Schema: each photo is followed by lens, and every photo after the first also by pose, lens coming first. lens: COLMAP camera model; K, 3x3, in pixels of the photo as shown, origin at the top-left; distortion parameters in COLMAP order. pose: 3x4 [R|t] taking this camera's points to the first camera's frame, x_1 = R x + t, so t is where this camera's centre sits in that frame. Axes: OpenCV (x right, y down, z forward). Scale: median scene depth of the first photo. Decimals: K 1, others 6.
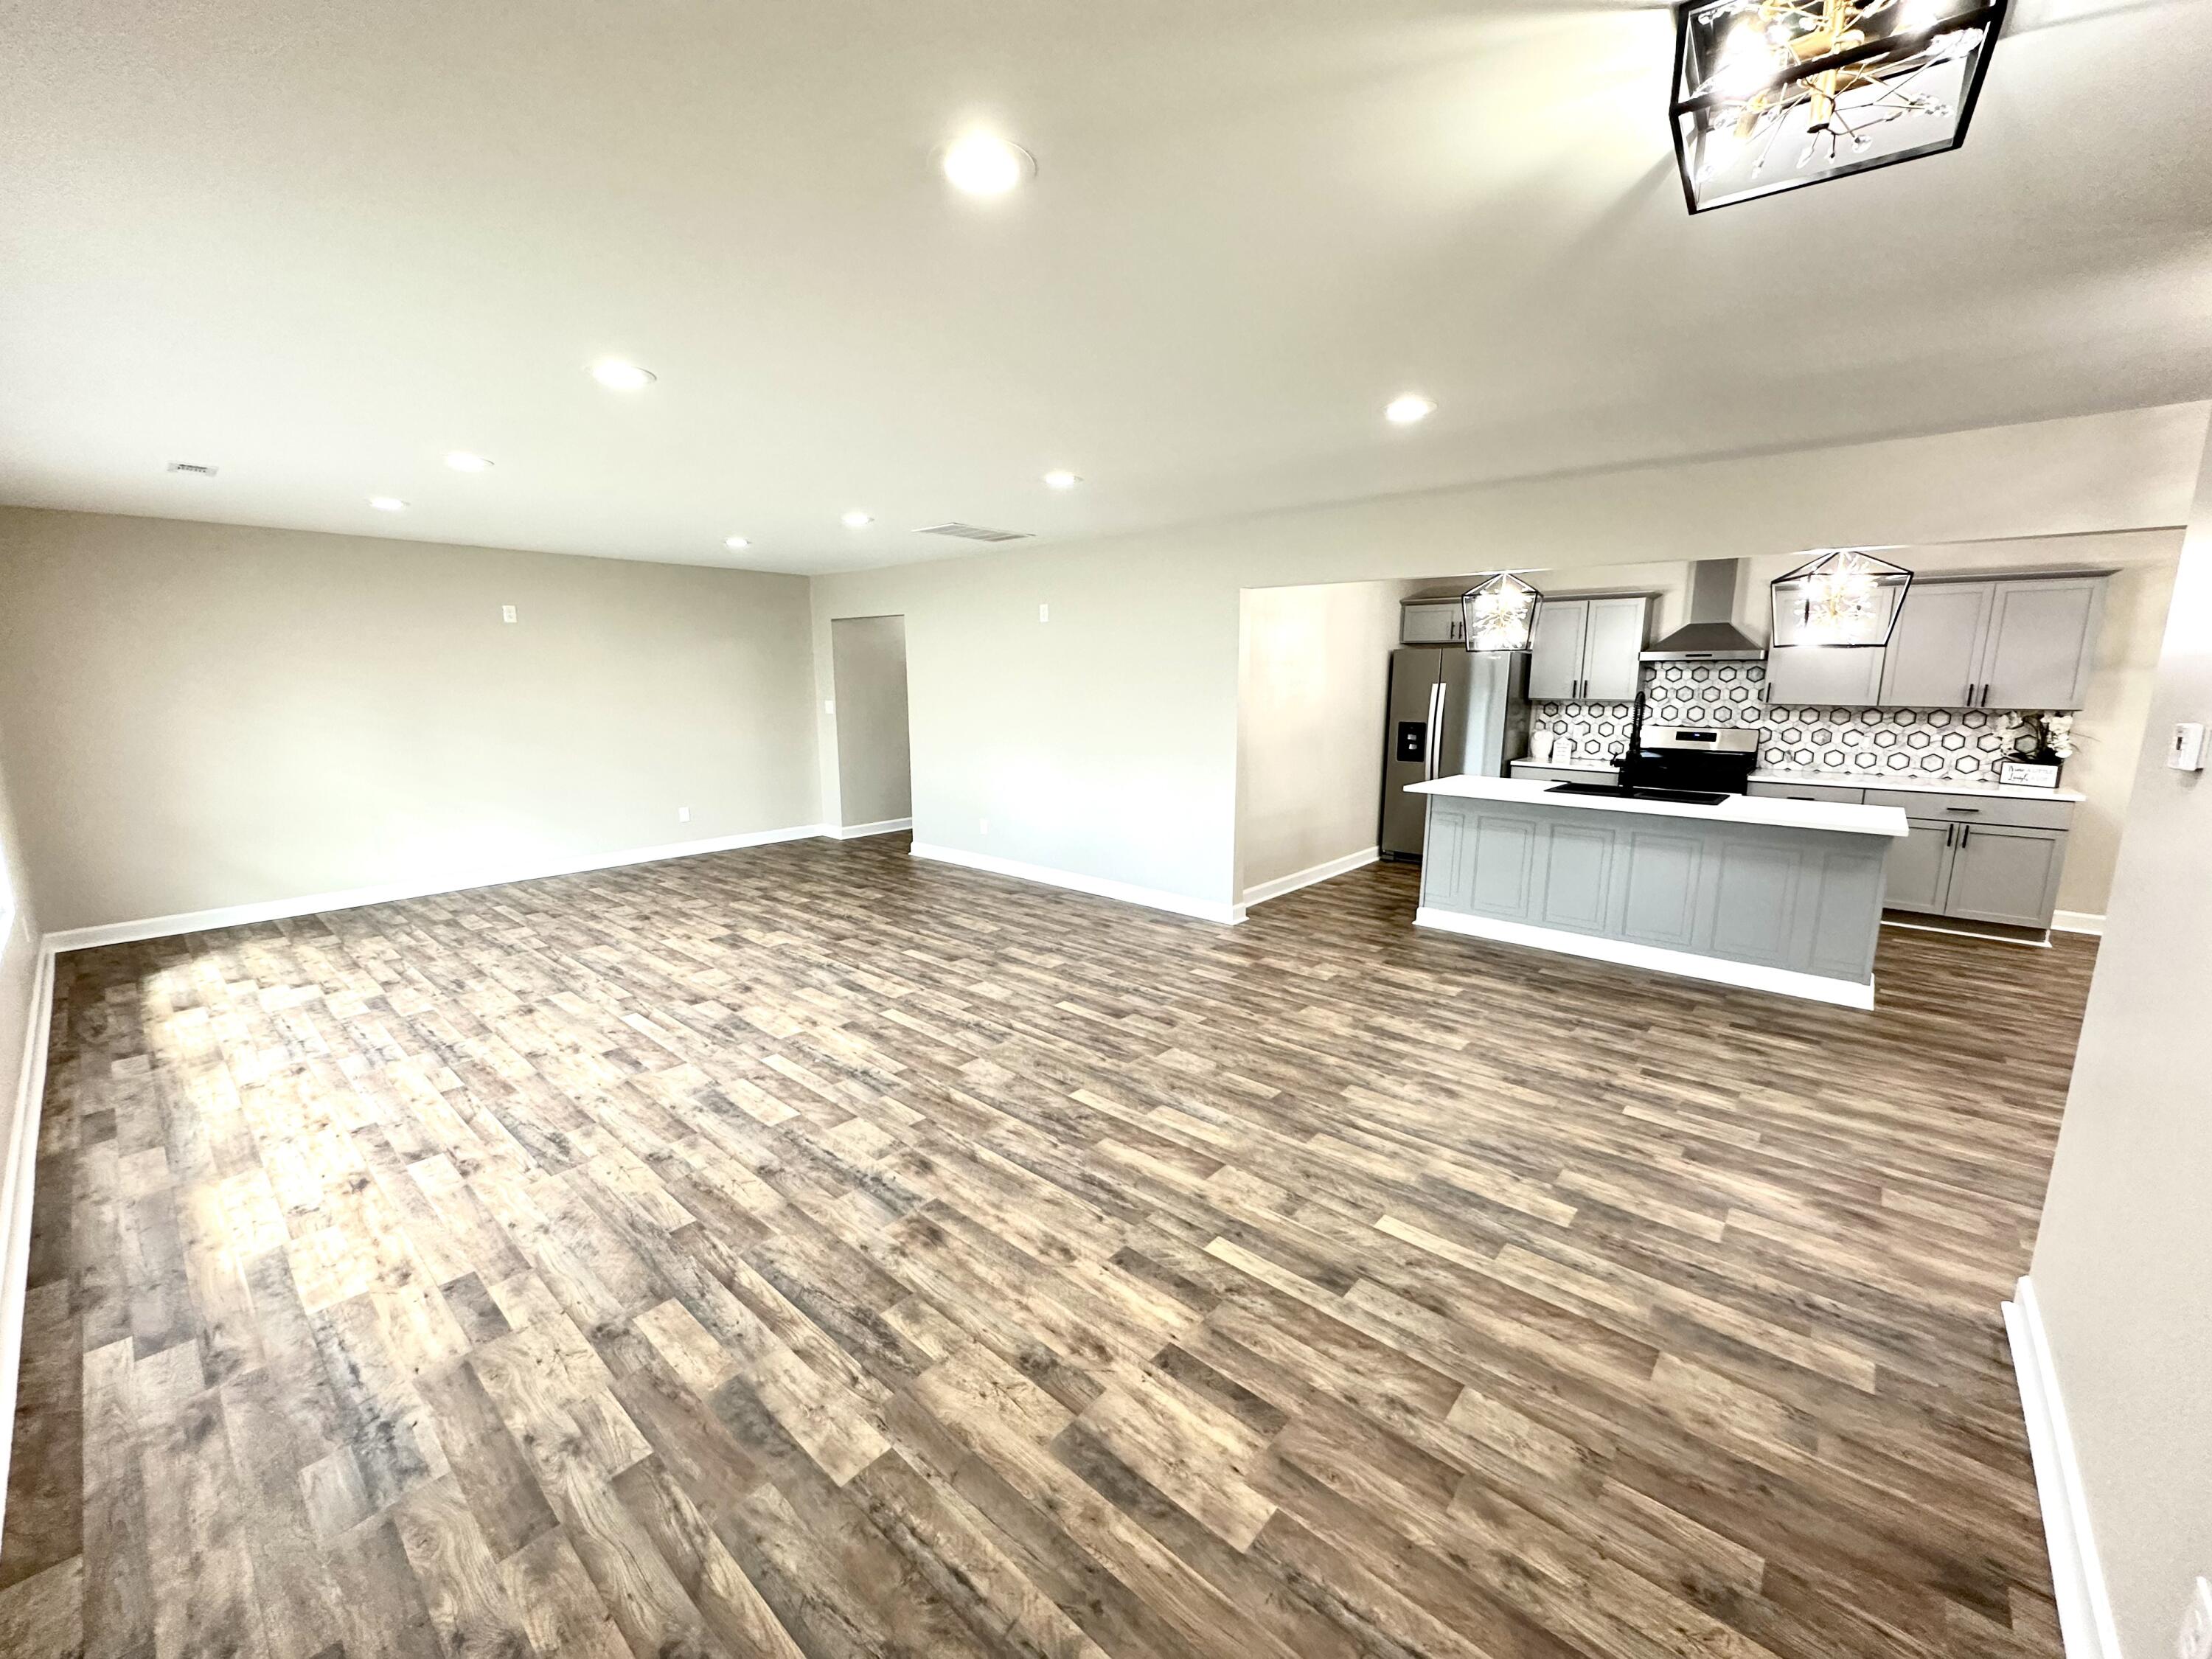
lens RADIAL K [[875.0, 0, 1116.9], [0, 875.0, 828.7], [0, 0, 1]] dist [0.000627, 0.000388]
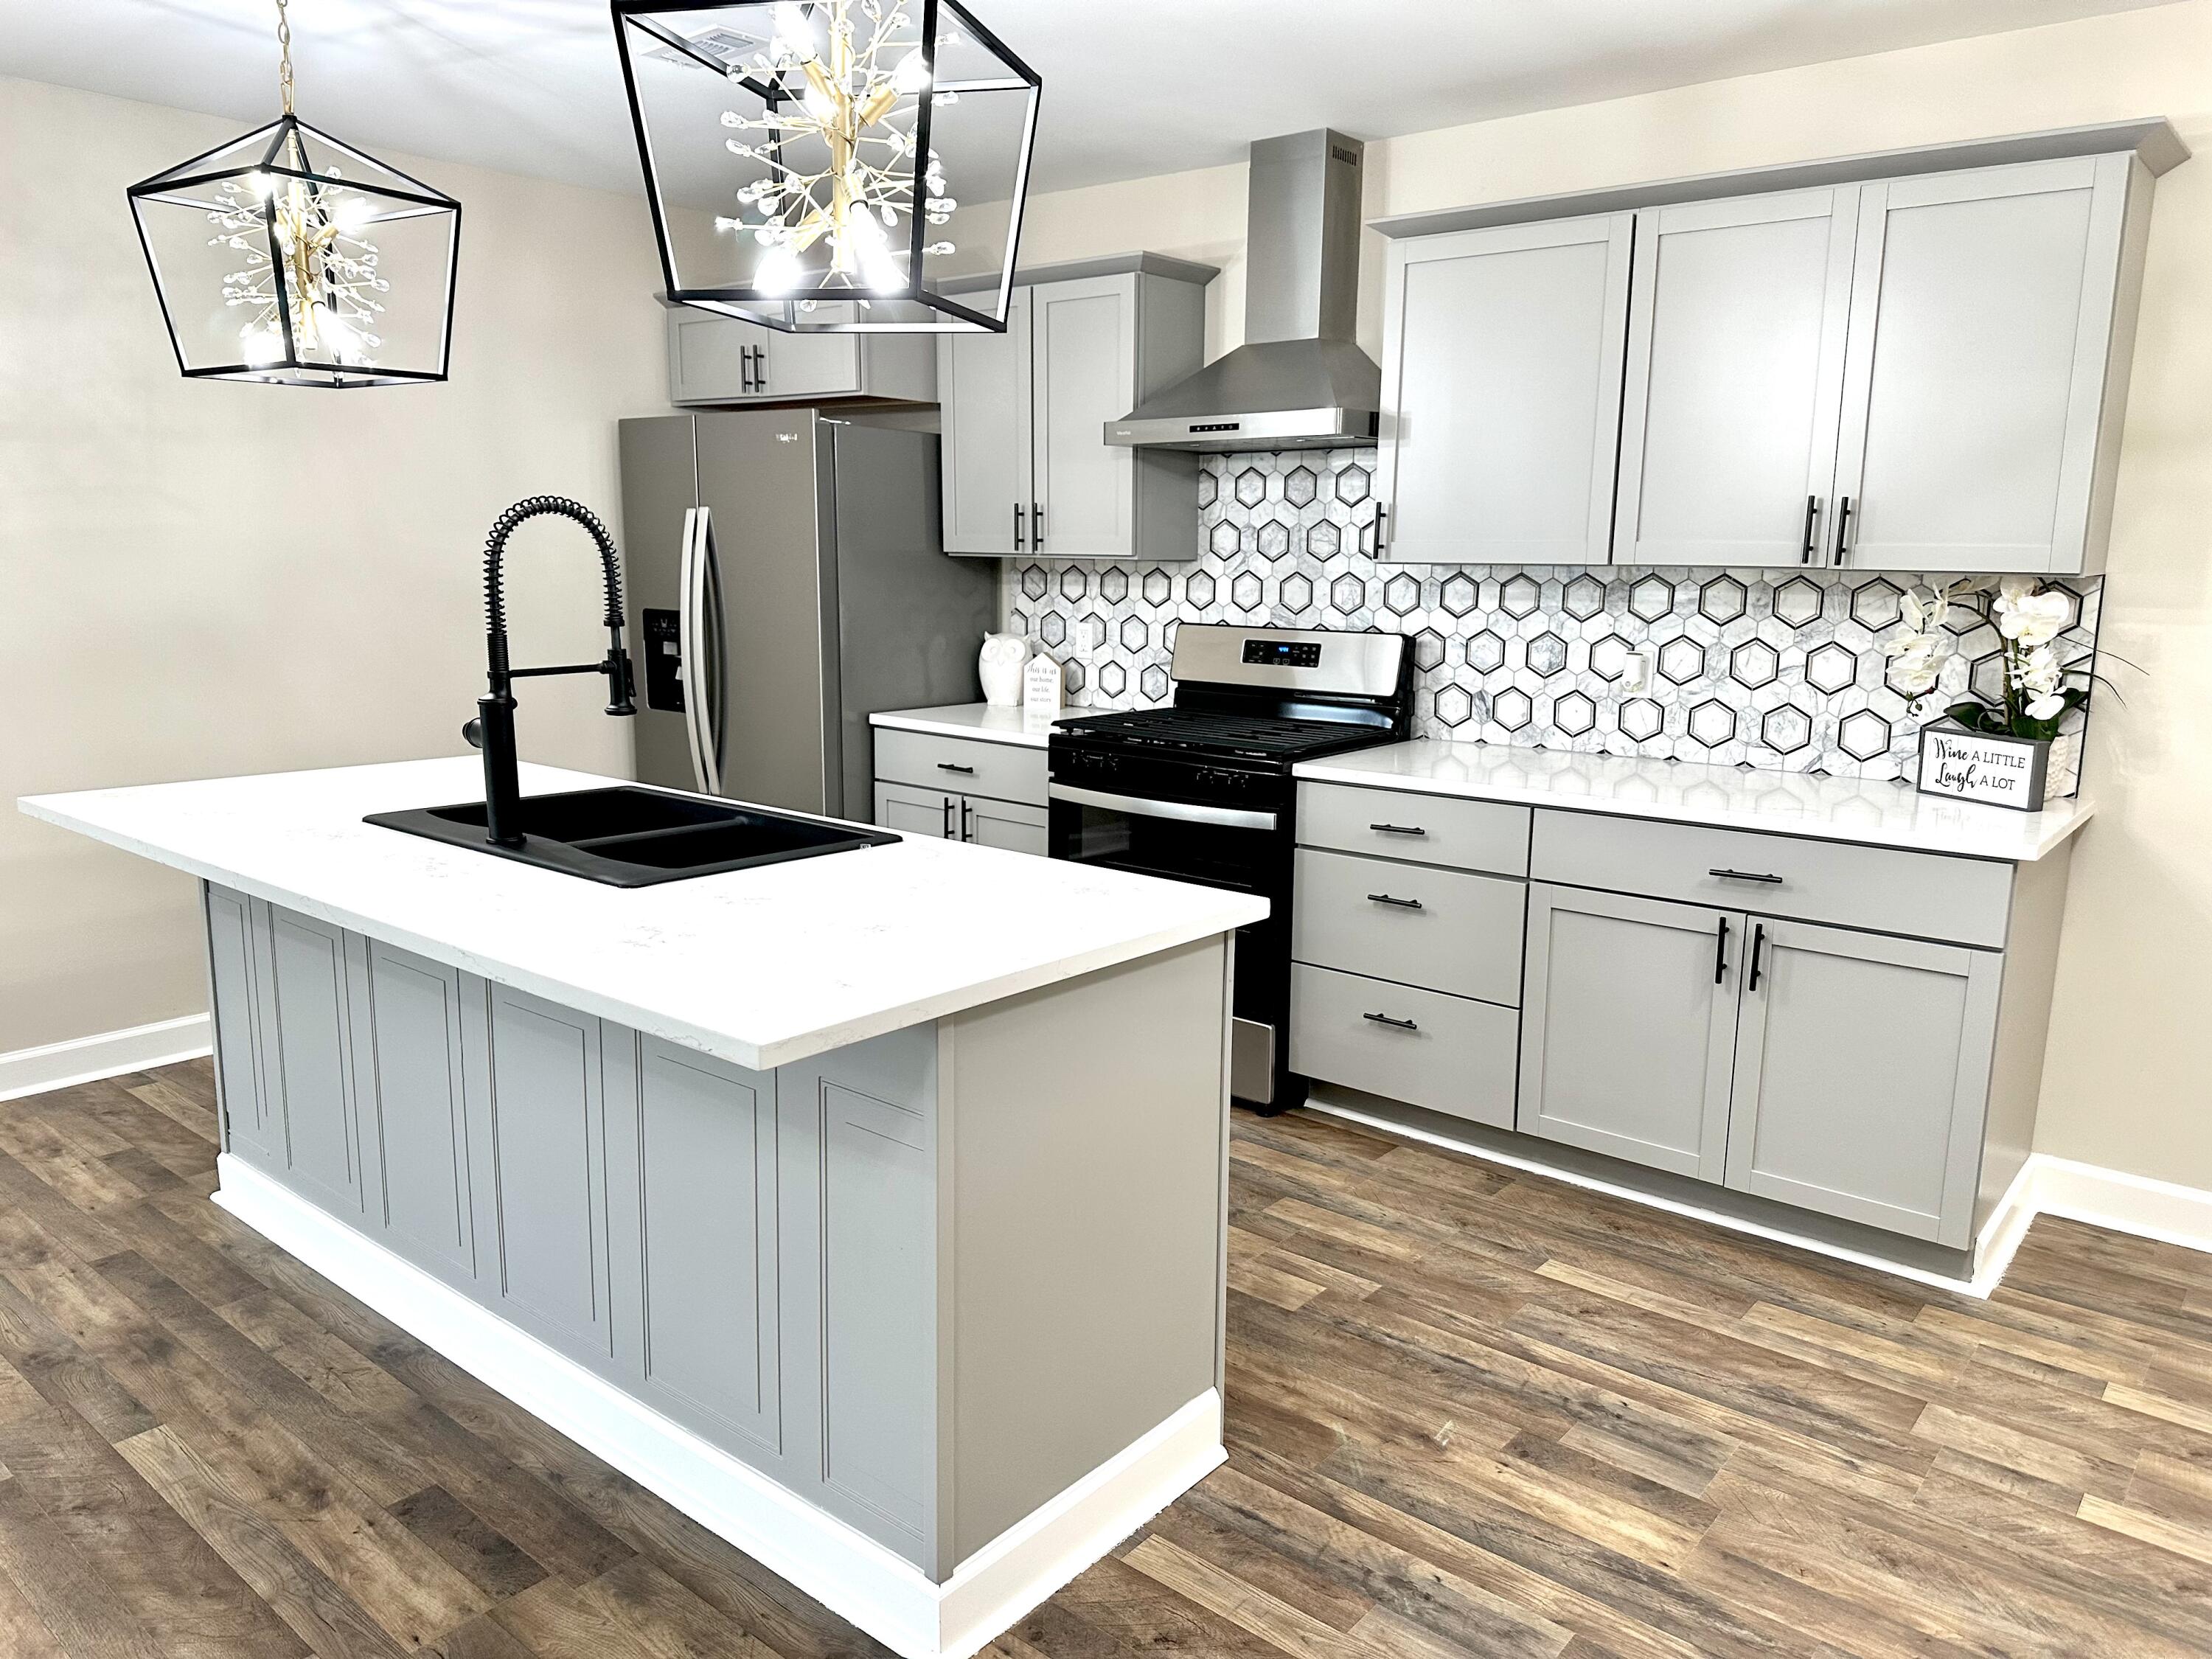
lens RADIAL K [[1537.9, 0, 1106.0], [0, 1537.9, 829.5], [0, 0, 1]] dist [0.085529, -0.109561]
pose [[0.999889, 0.003001, 0.014565, 0.660493], [-0.003137, 0.999952, 0.009321, -0.040328], [-0.014536, -0.009366, 0.999850, 0.385655]]
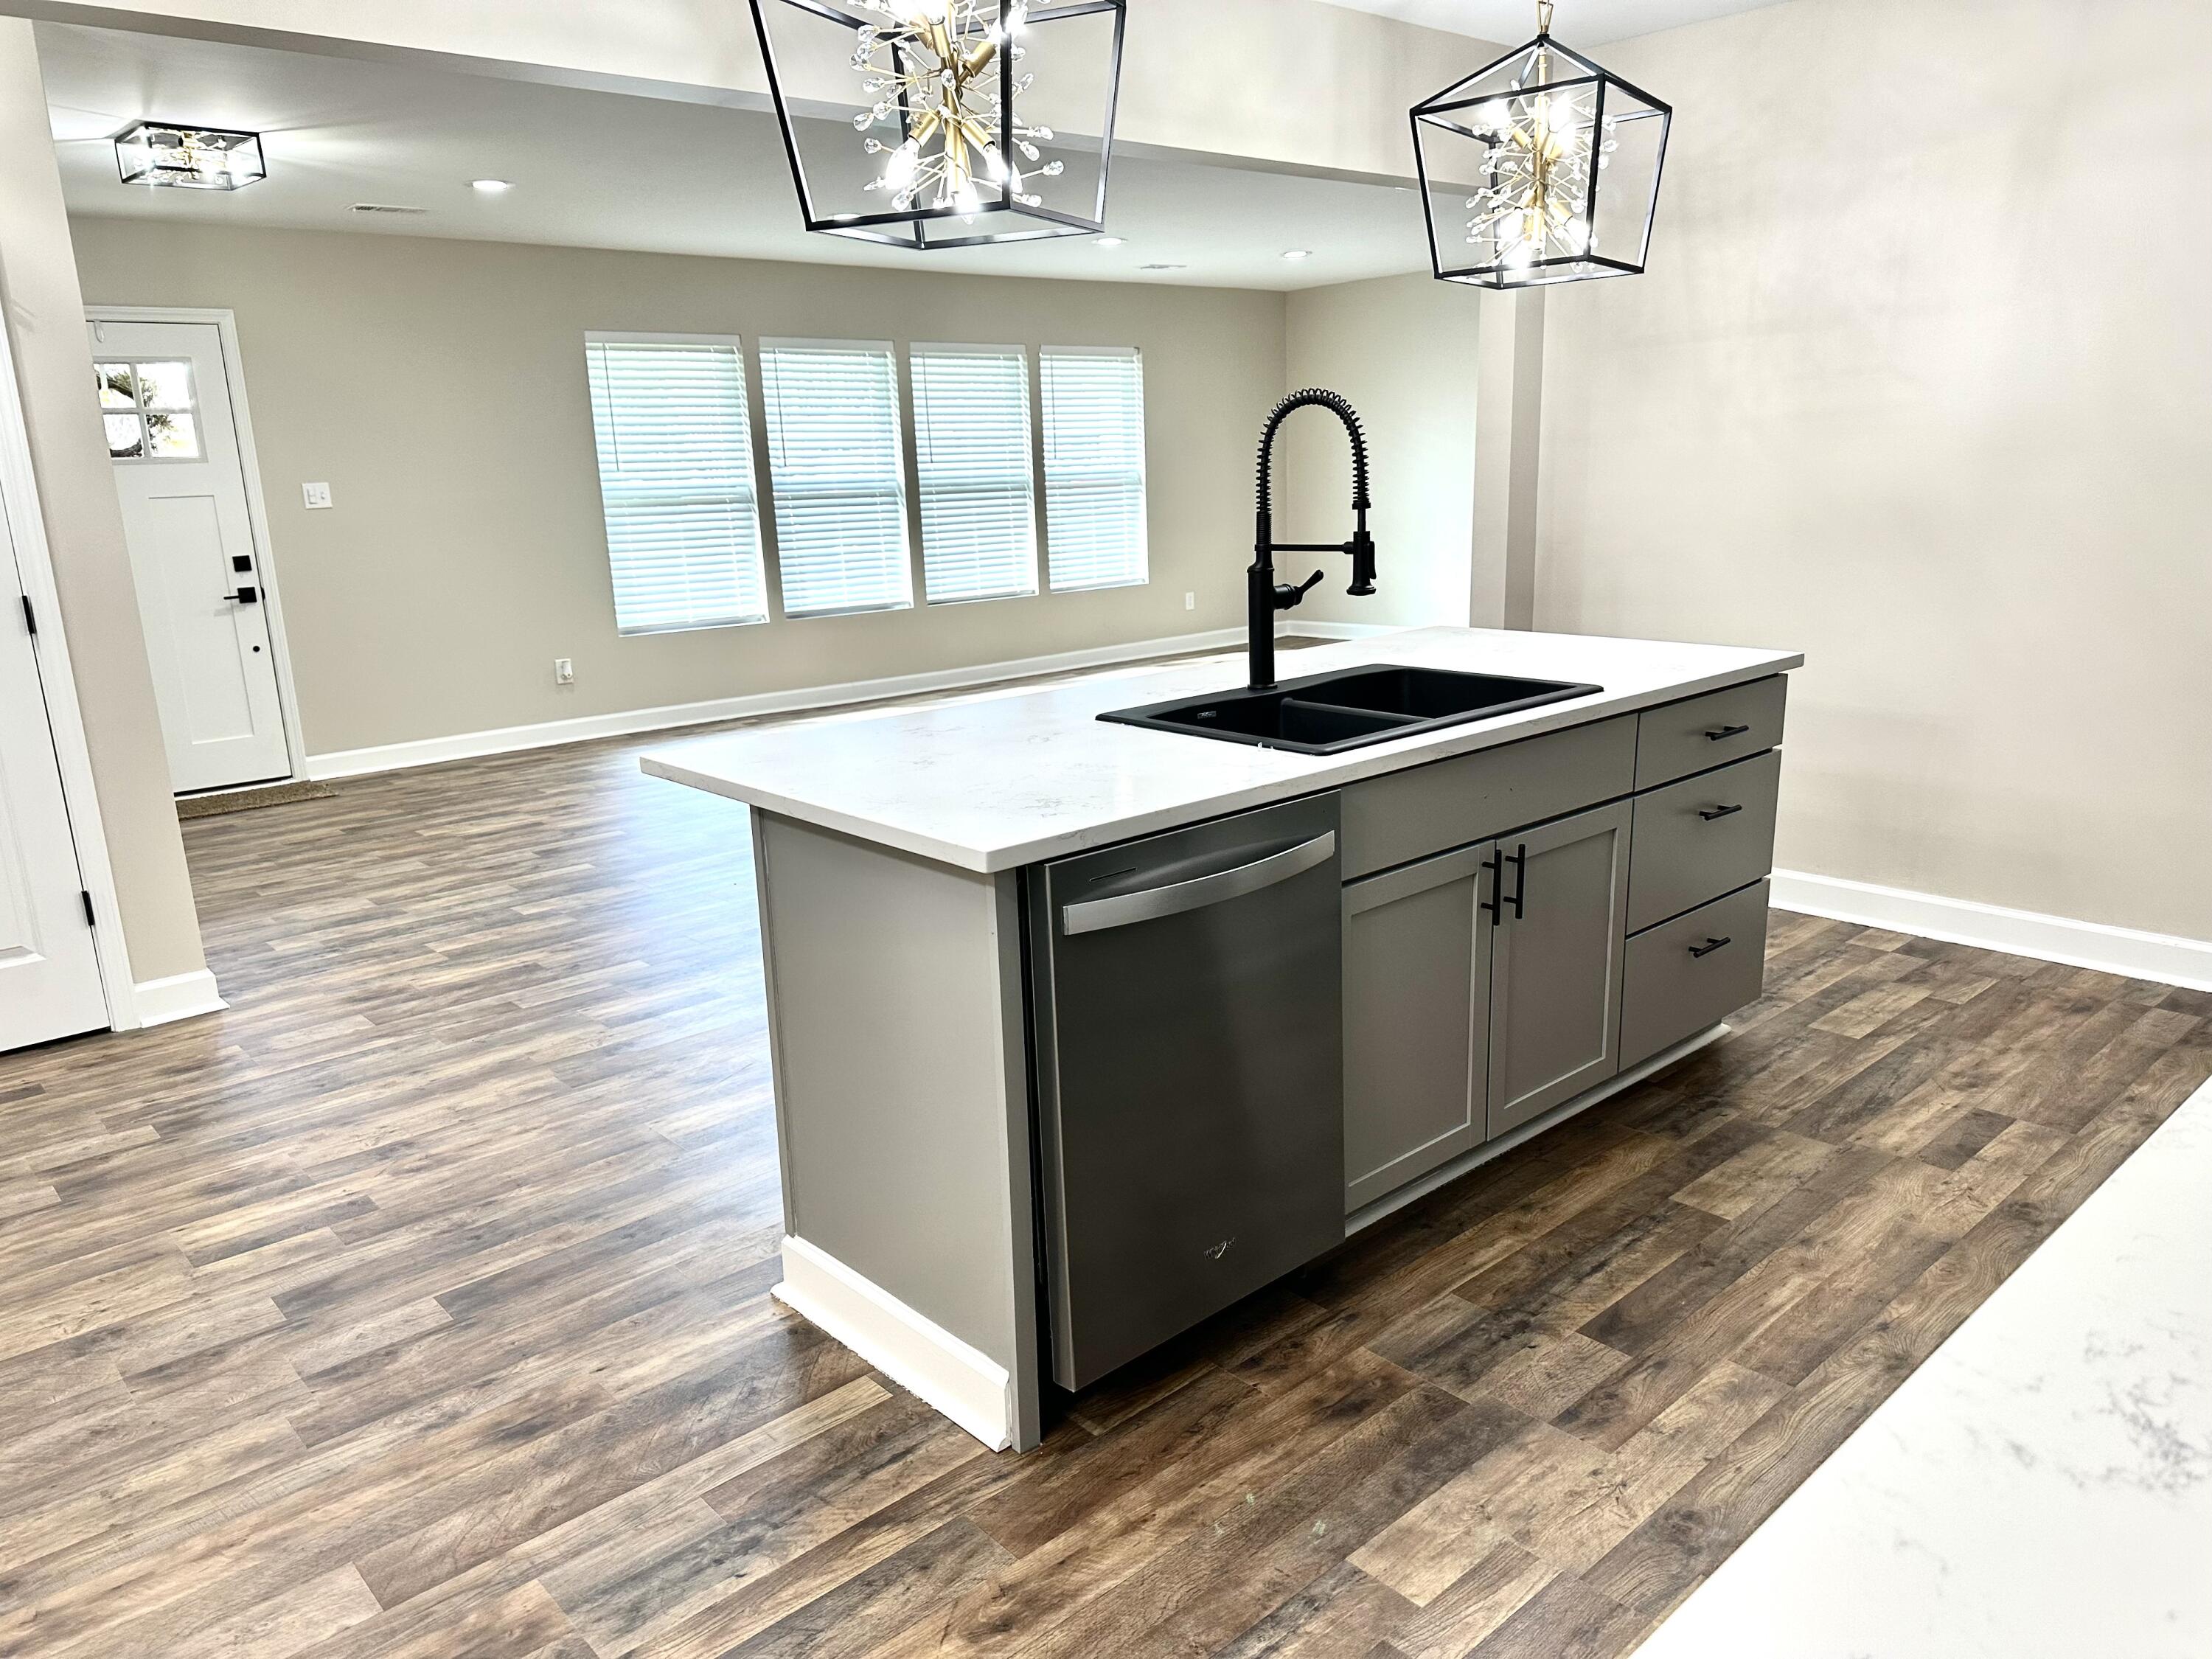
lens RADIAL K [[1537.9, 0, 1106.0], [0, 1537.9, 829.5], [0, 0, 1]] dist [0.085529, -0.109561]
pose [[-0.120625, 0.236999, -0.963992, 1.033458], [-0.136115, 0.957962, 0.252549, -0.113853], [0.983322, 0.161678, -0.083295, 0.843443]]
